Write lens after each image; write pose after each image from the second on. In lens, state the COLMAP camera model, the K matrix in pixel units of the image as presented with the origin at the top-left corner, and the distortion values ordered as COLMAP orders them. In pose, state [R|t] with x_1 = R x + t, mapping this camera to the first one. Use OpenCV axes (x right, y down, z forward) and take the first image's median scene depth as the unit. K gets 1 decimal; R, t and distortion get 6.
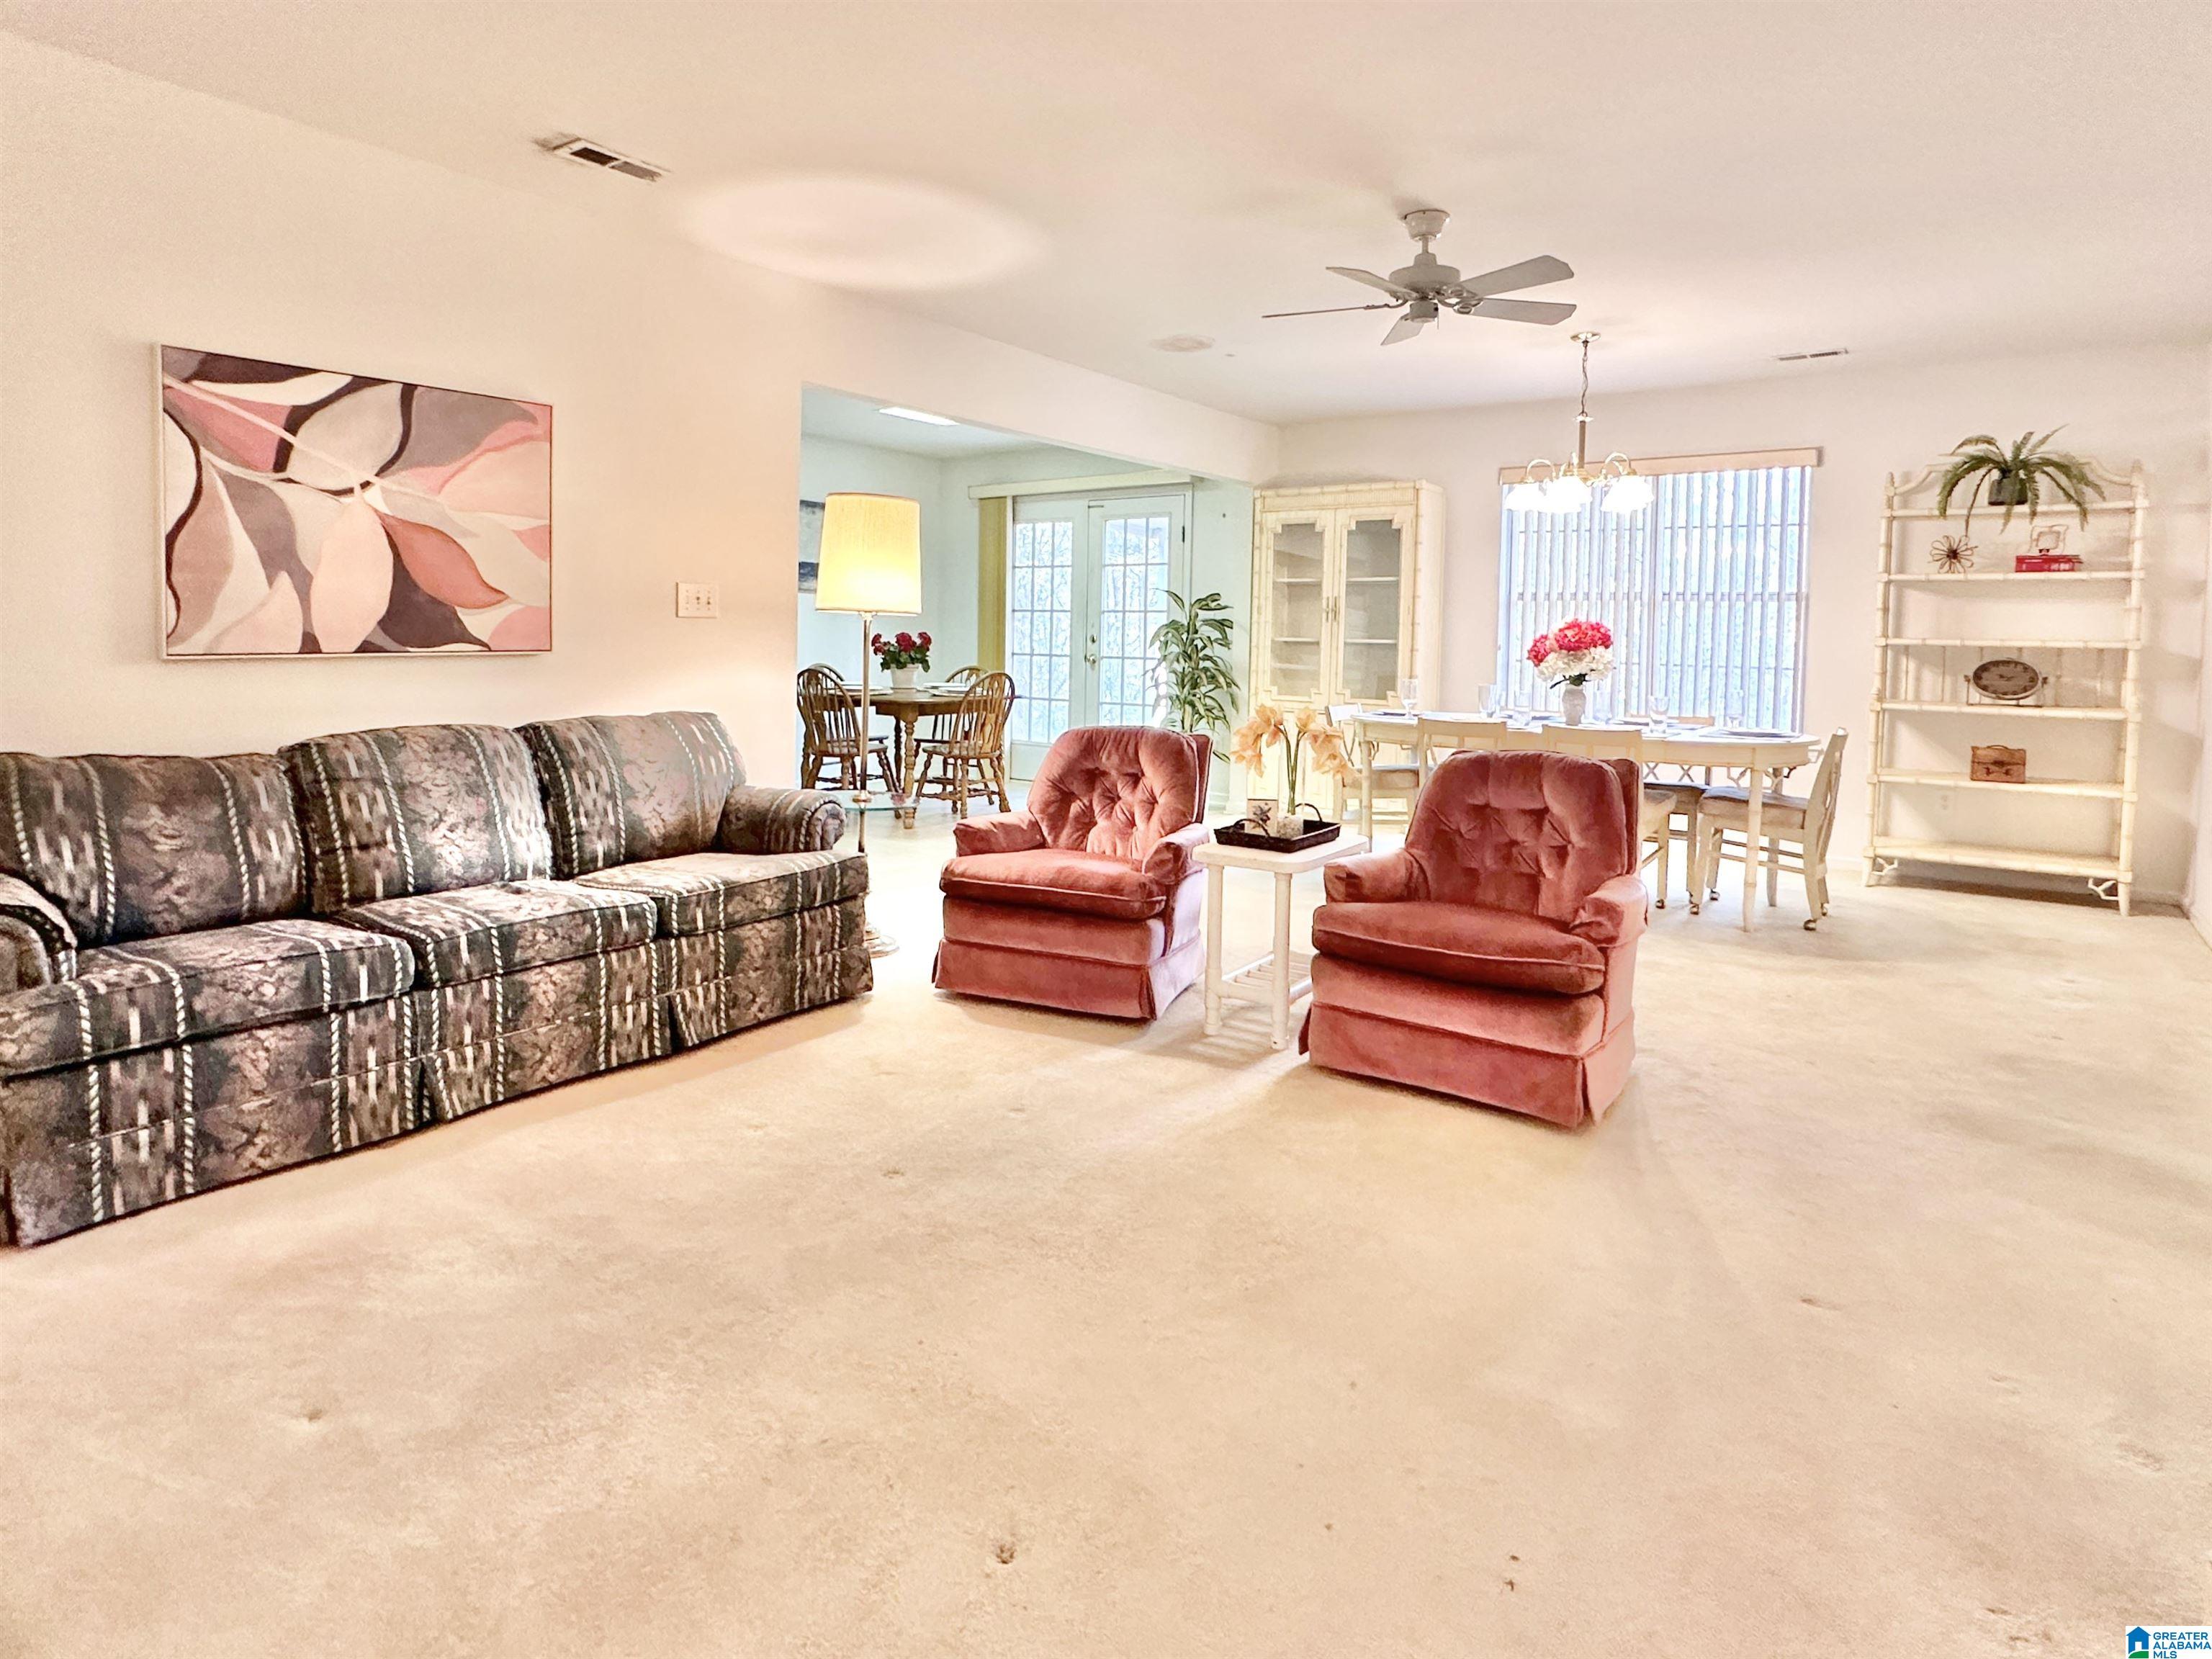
lens RADIAL K [[1213.8, 0, 1111.7], [0, 1213.8, 694.5], [0, 0, 1]] dist [-0.005974, -0.001074]
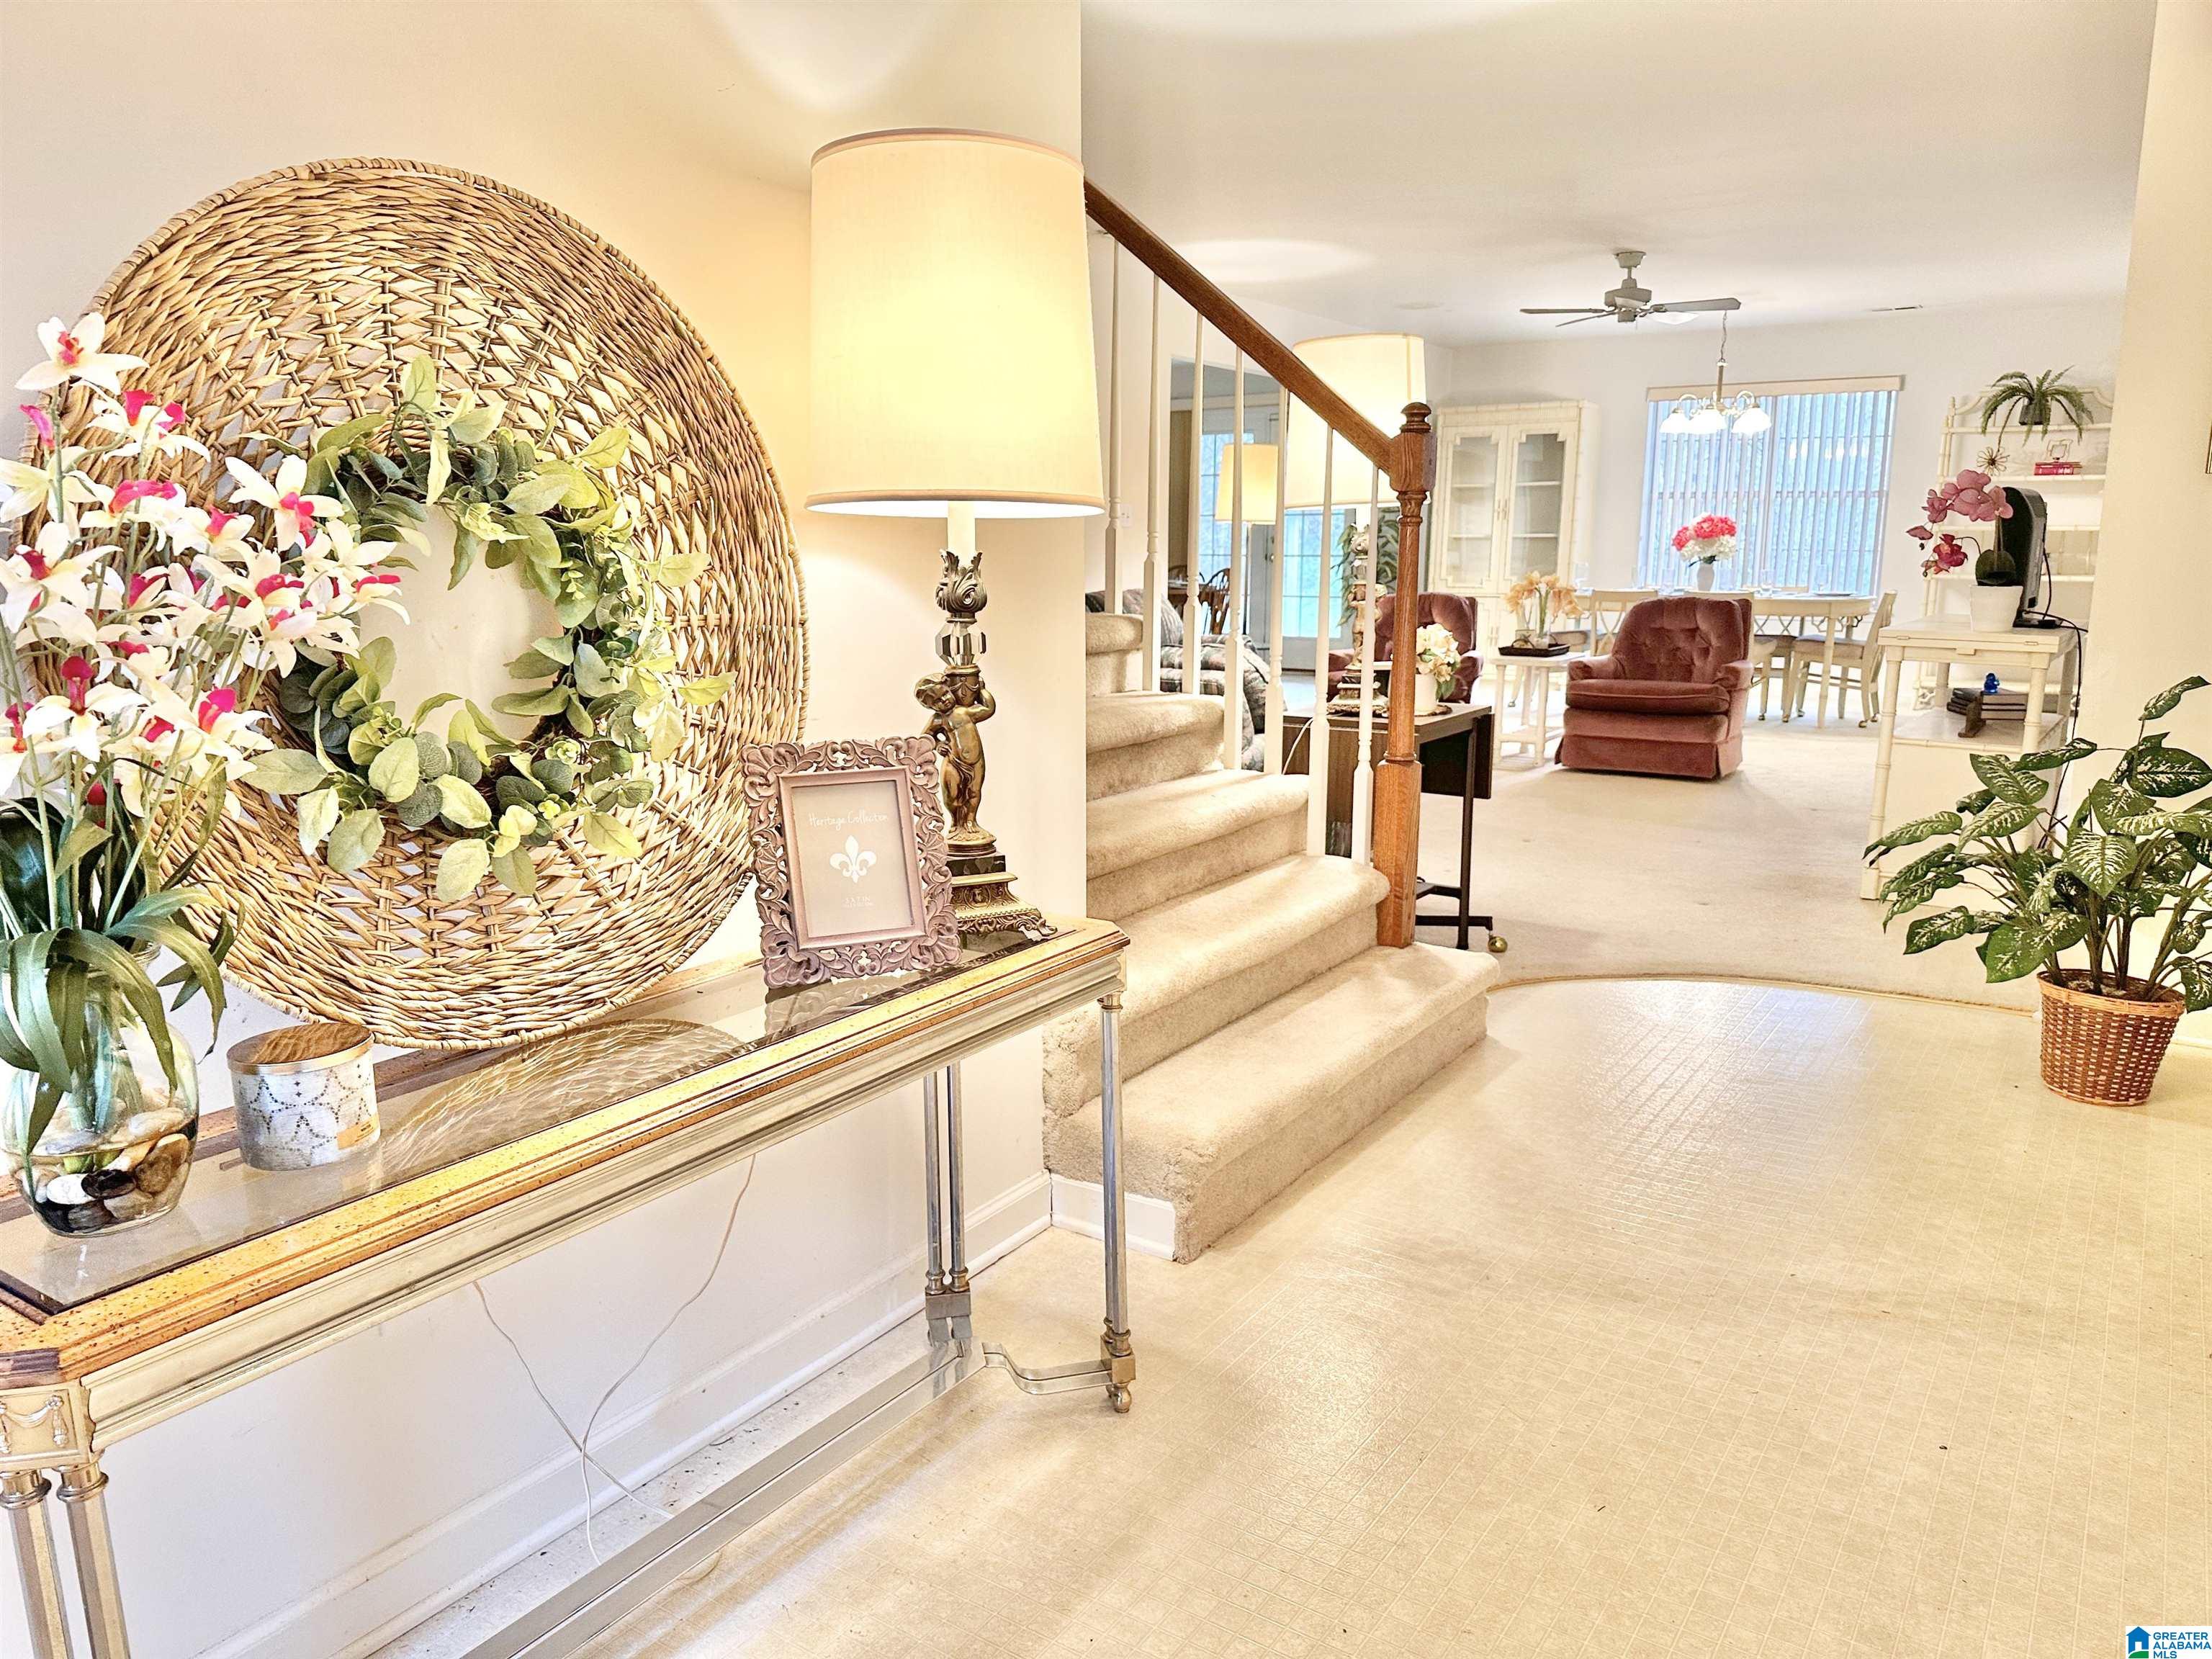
lens RADIAL K [[1490.6, 0, 1106.0], [0, 1490.6, 829.5], [0, 0, 1]] dist [0.059833, -0.110102]
pose [[0.999844, -0.017000, 0.004843, -0.306348], [0.016135, 0.989620, 0.142798, 0.035294], [-0.007221, -0.142697, 0.989740, -0.708127]]
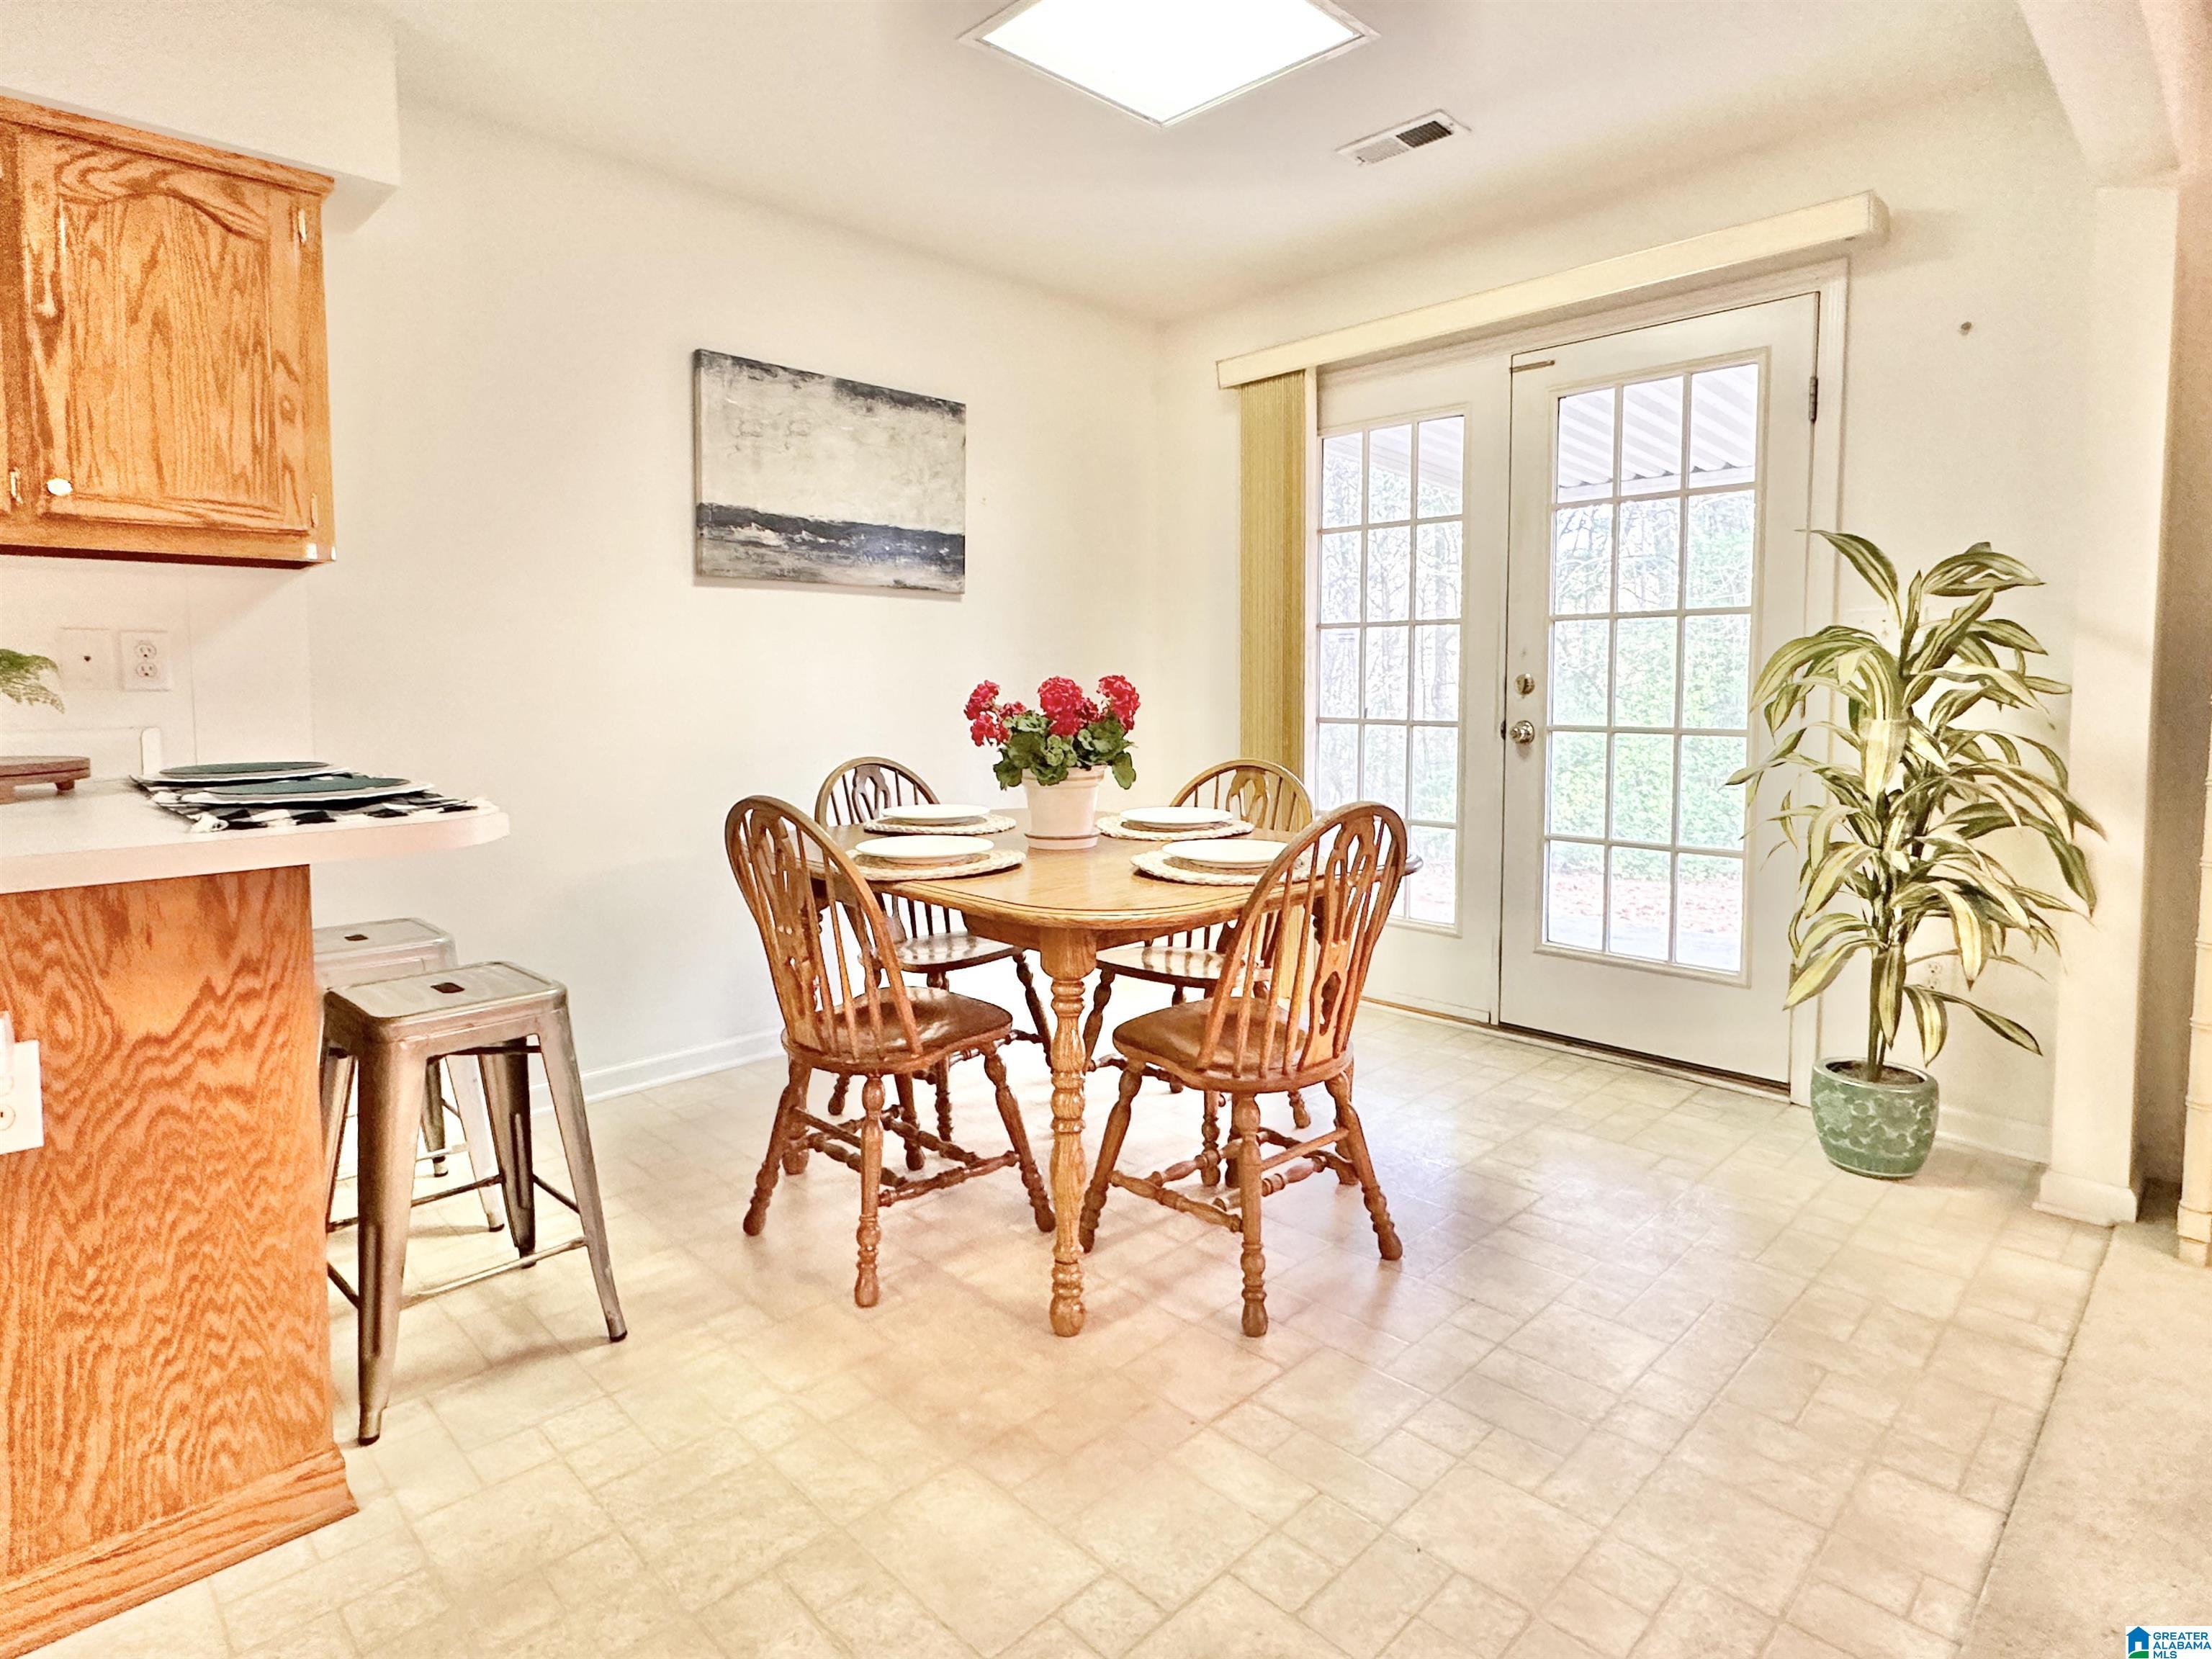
lens RADIAL K [[1204.3, 0, 1096.5], [0, 1204.3, 756.3], [0, 0, 1]] dist [-0.000642, -0.000030]
pose [[0.982453, -0.006809, -0.186386, -0.134746], [0.009369, 0.999873, 0.012860, -0.045489], [0.186274, -0.014380, 0.982393, 0.920377]]
